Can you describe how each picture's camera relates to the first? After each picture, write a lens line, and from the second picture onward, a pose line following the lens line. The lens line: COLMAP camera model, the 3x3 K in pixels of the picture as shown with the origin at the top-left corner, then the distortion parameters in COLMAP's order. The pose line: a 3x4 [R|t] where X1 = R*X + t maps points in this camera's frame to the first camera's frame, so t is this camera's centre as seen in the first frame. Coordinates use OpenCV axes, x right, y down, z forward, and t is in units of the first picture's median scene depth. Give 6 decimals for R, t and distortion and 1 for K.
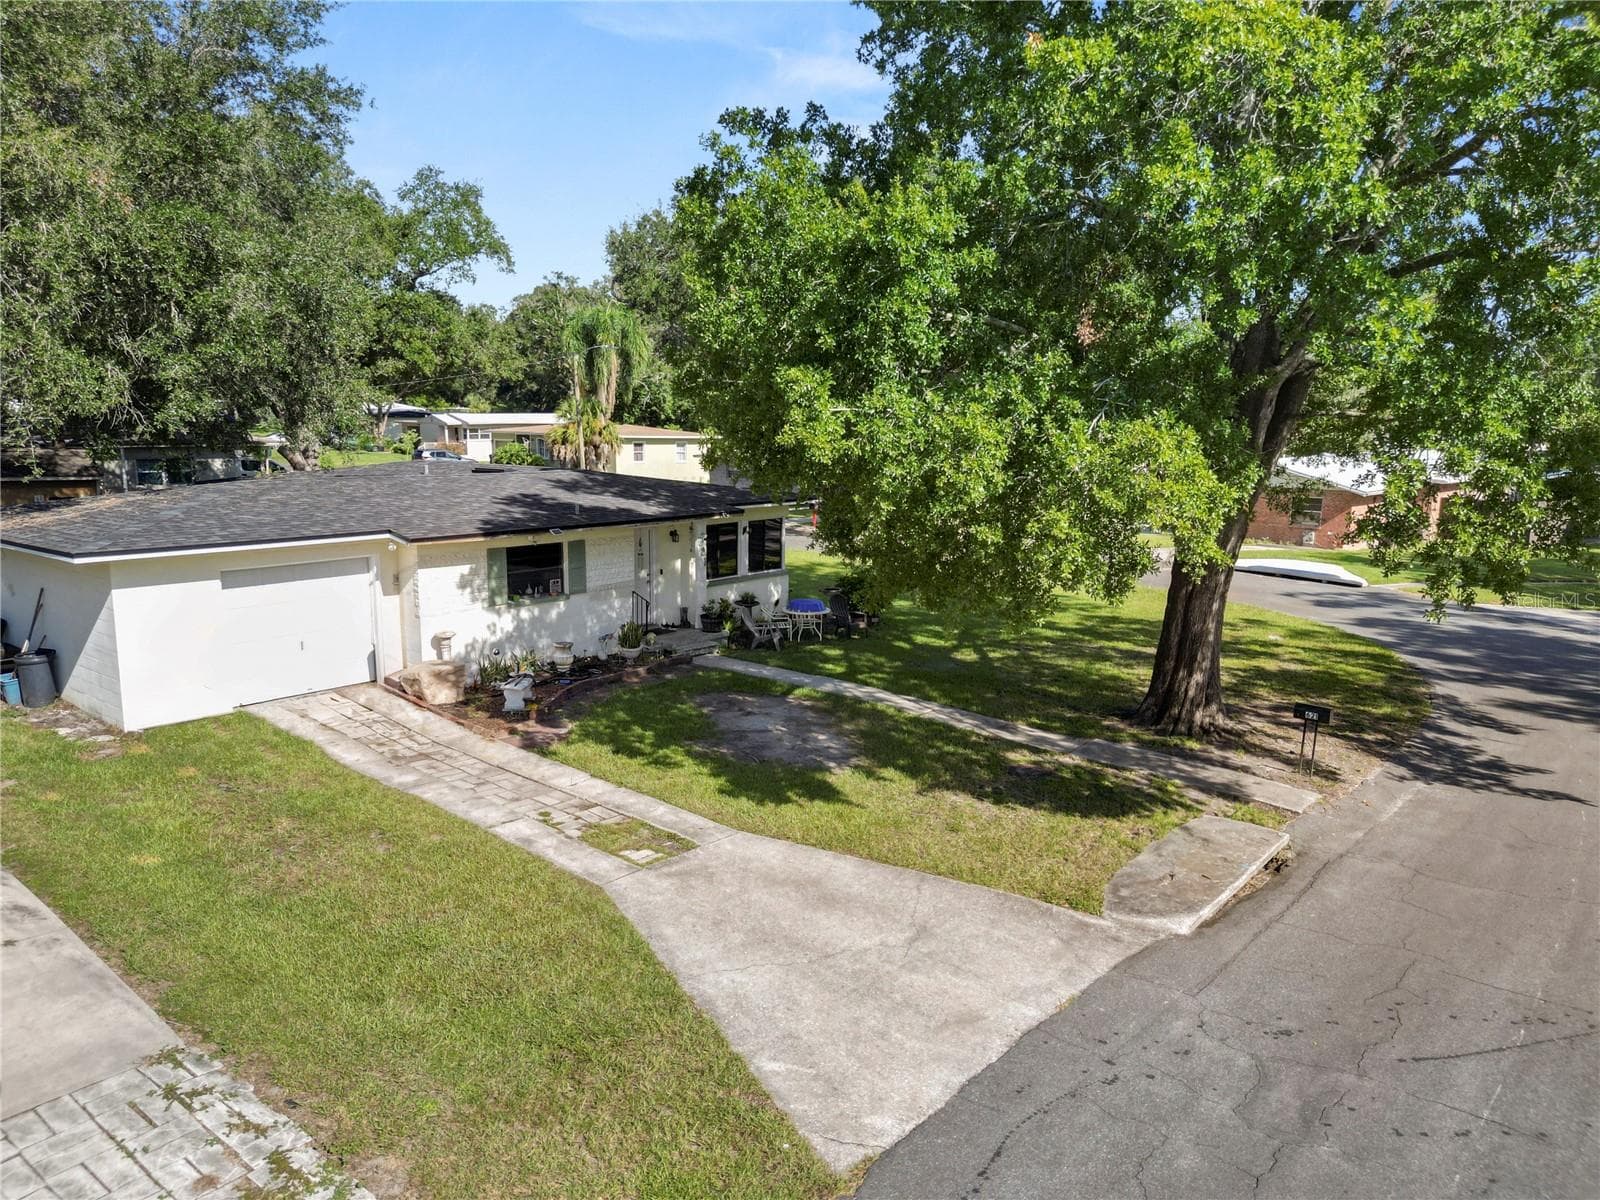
lens RADIAL K [[1101.9, 0, 794.8], [0, 1101.9, 618.7], [0, 0, 1]] dist [0.067072, -0.077921]
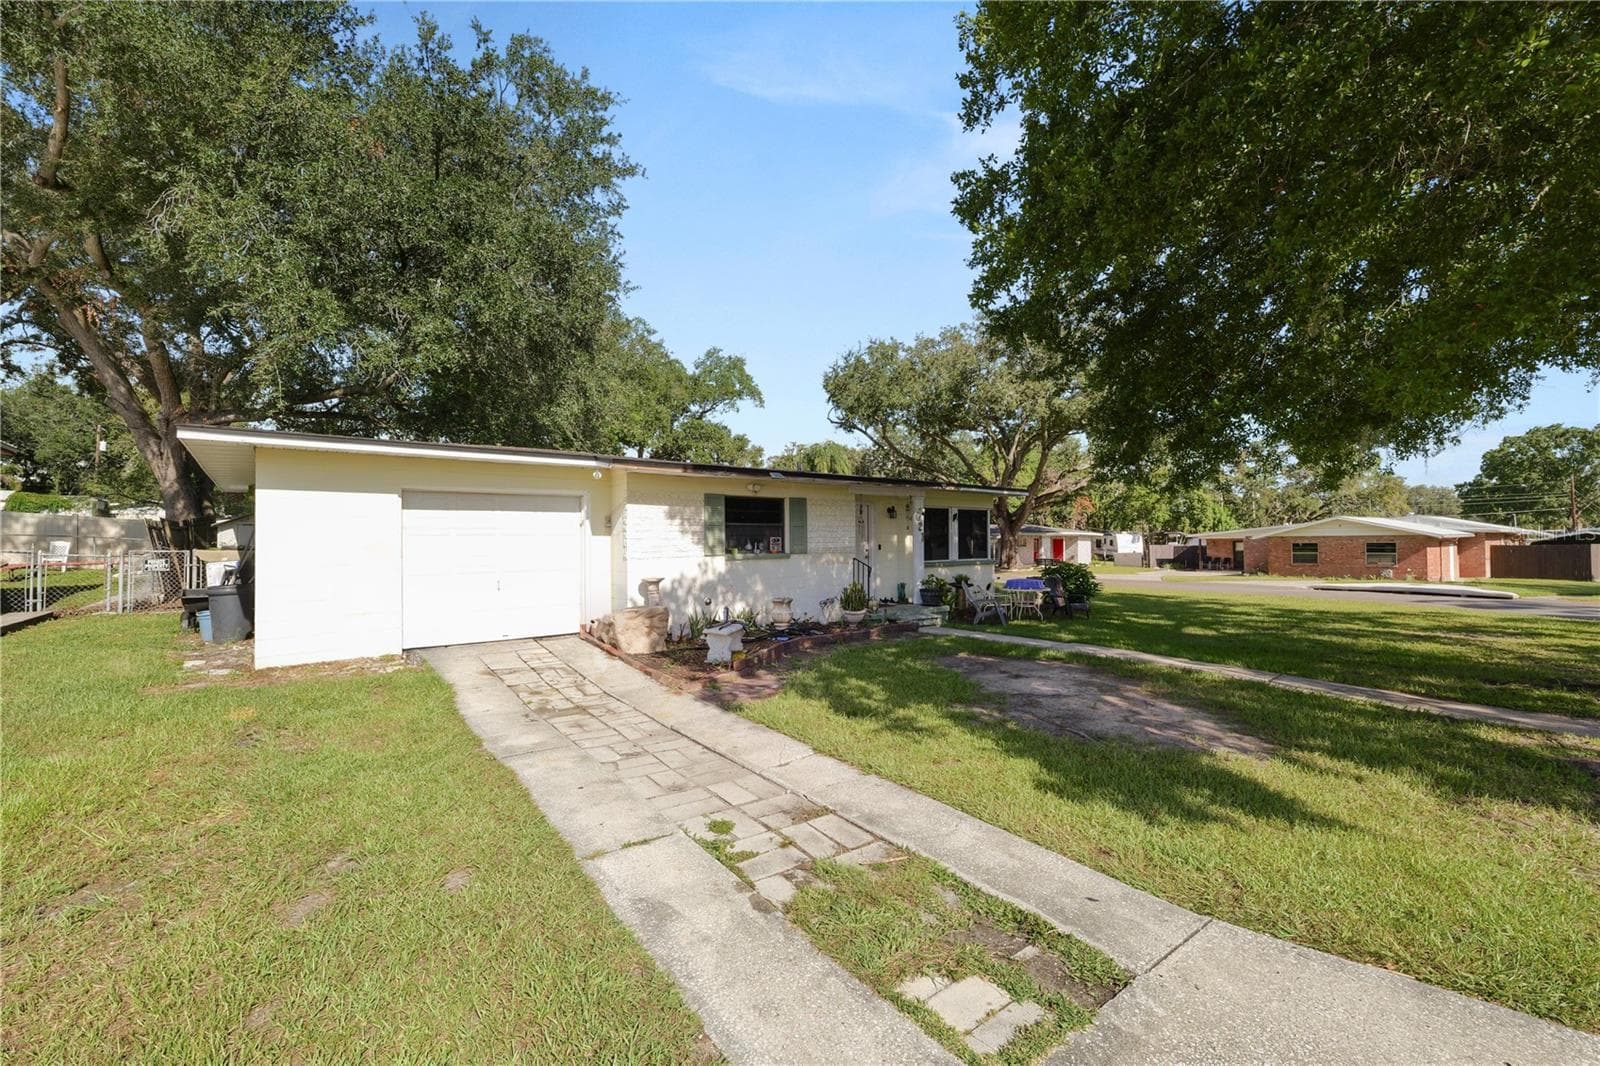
lens RADIAL K [[657.1, 0, 800.0], [0, 657.1, 533.0], [0, 0, 1]] dist [-0.027489, 0.000058]
pose [[0.980935, -0.020594, -0.193240, -0.101120], [-0.015751, 0.982672, -0.184684, 0.077262], [0.193694, 0.184207, 0.963613, 0.533207]]
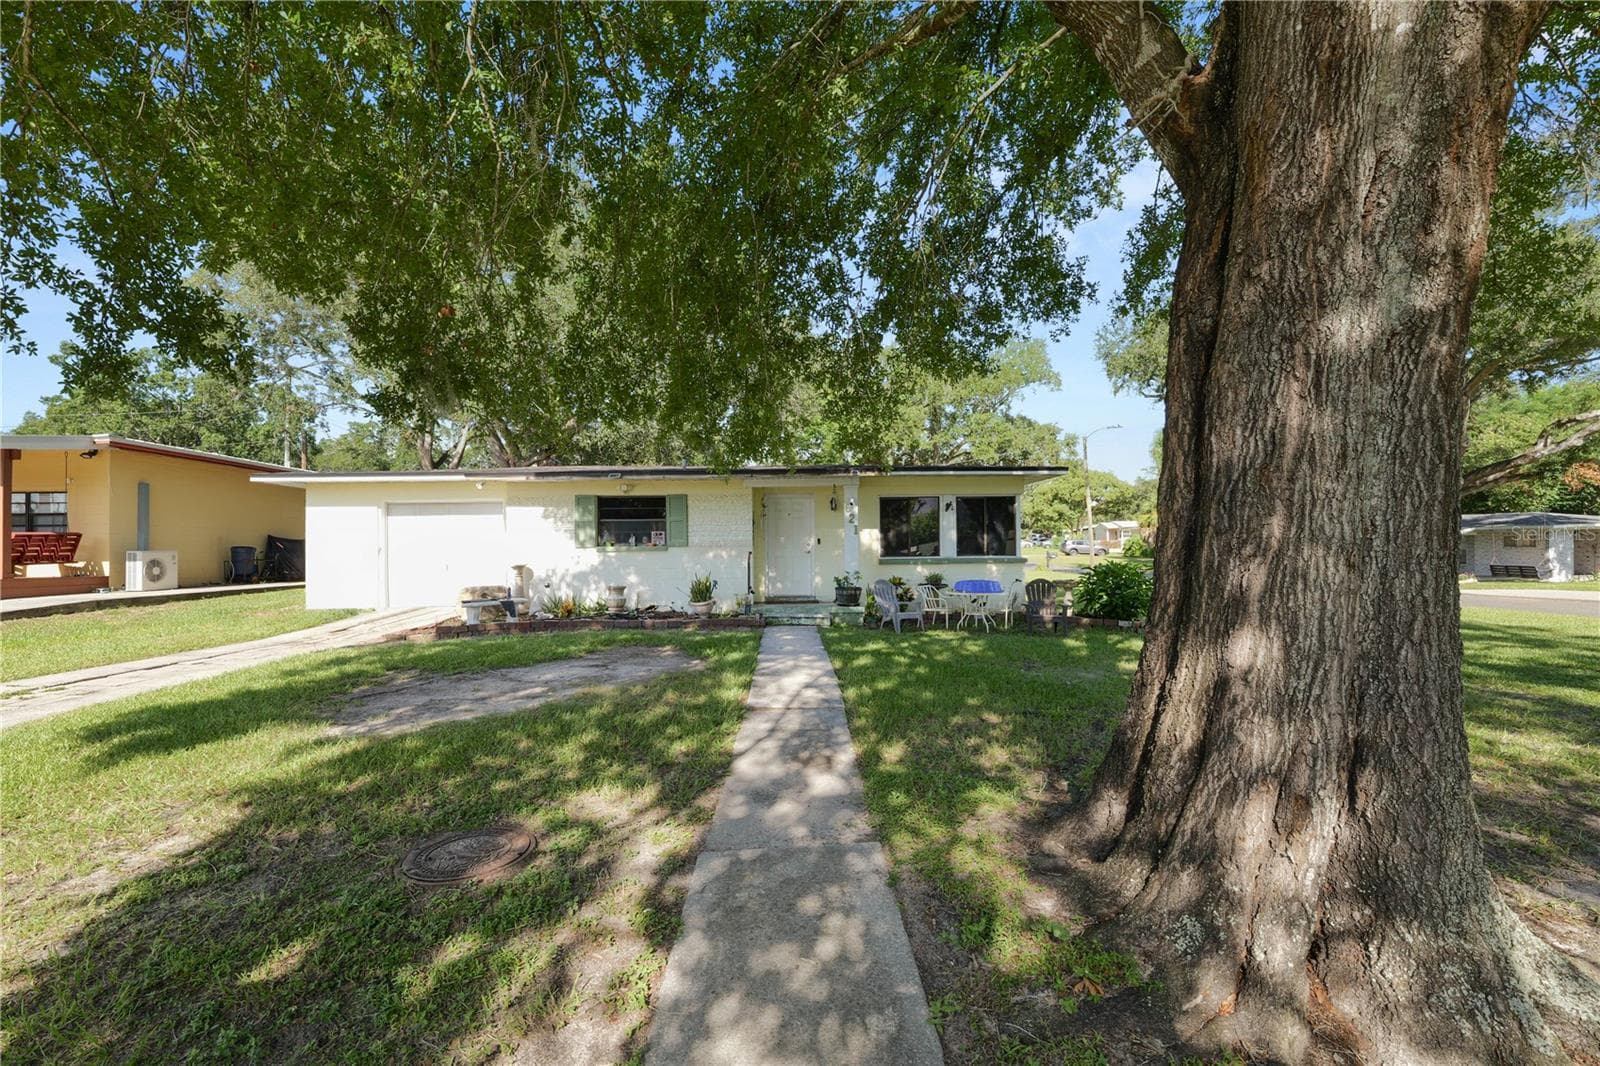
lens RADIAL K [[676.9, 0, 800.0], [0, 676.9, 533.0], [0, 0, 1]] dist [-0.000254, 0.000096]
pose [[0.679136, -0.037219, -0.733068, 0.401936], [-0.108121, 0.982747, -0.150063, 0.053167], [0.726006, 0.181173, 0.663394, 0.799673]]
